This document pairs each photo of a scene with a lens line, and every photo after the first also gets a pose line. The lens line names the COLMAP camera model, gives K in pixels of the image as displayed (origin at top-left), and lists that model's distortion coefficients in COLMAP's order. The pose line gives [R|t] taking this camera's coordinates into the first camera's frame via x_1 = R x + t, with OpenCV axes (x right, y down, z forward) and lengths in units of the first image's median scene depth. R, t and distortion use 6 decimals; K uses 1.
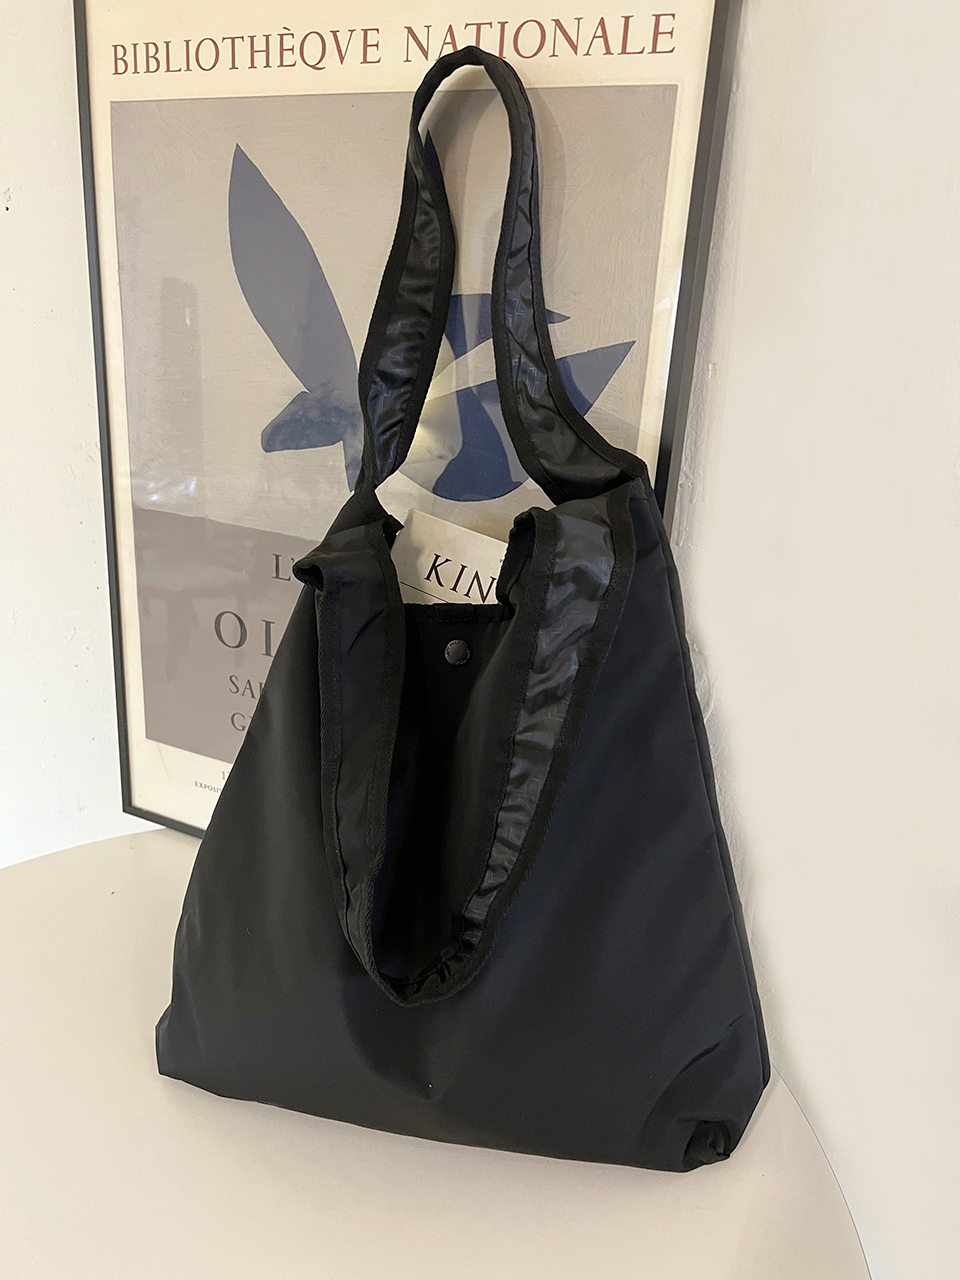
lens RADIAL K [[995.4, 0, 473.8], [0, 995.4, 642.3], [0, 0, 1]] dist [0.054060, -0.068097]
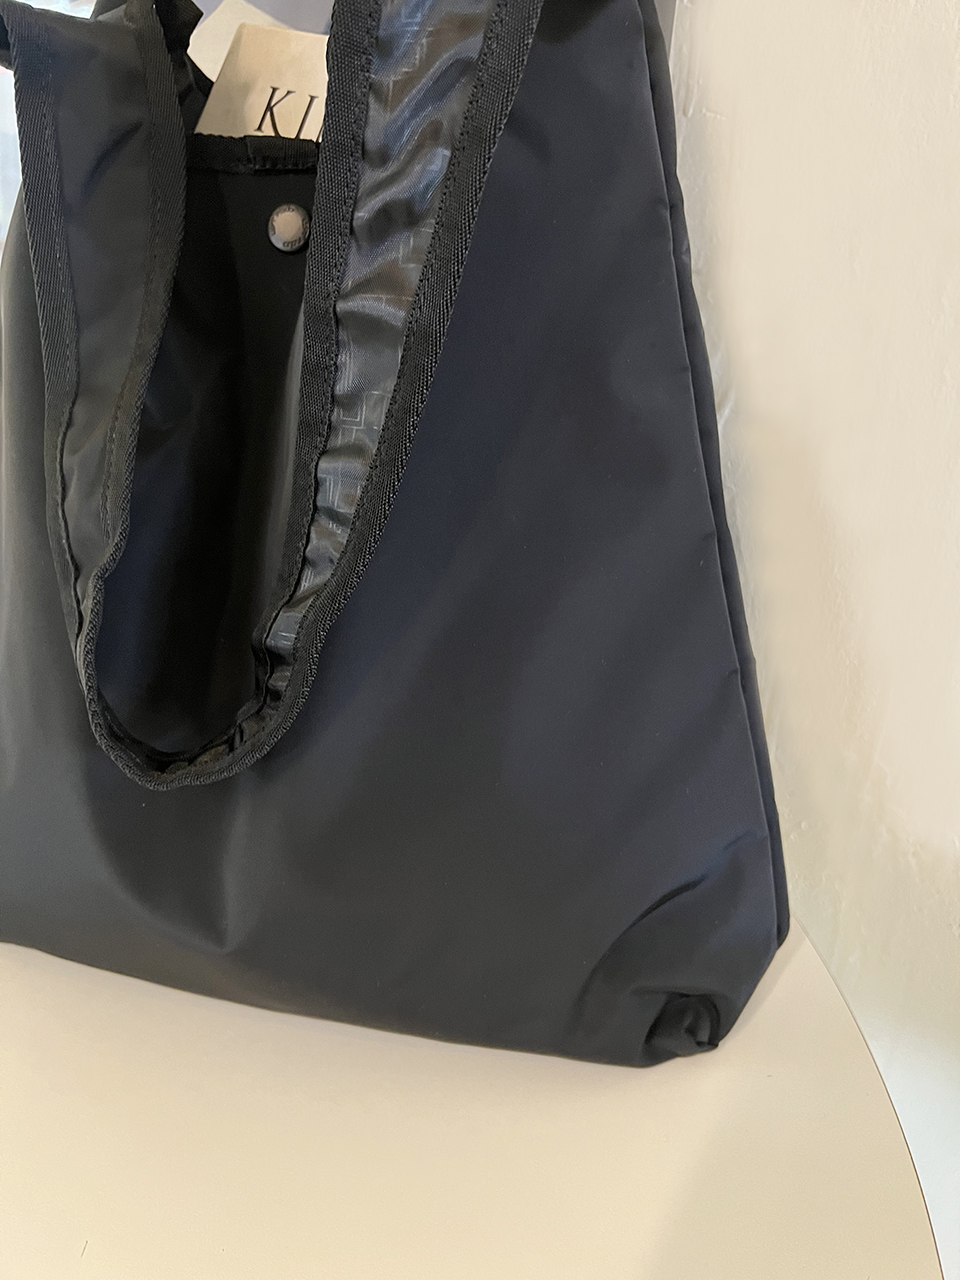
lens RADIAL K [[1288.0, 0, 365.4], [0, 1288.0, 561.8], [0, 0, 1]] dist [0.205401, -0.594451]
pose [[0.998816, 0.017530, -0.045379, 0.078607], [-0.011393, 0.991167, 0.132126, 0.120922], [0.047294, -0.131453, 0.990194, 0.253209]]
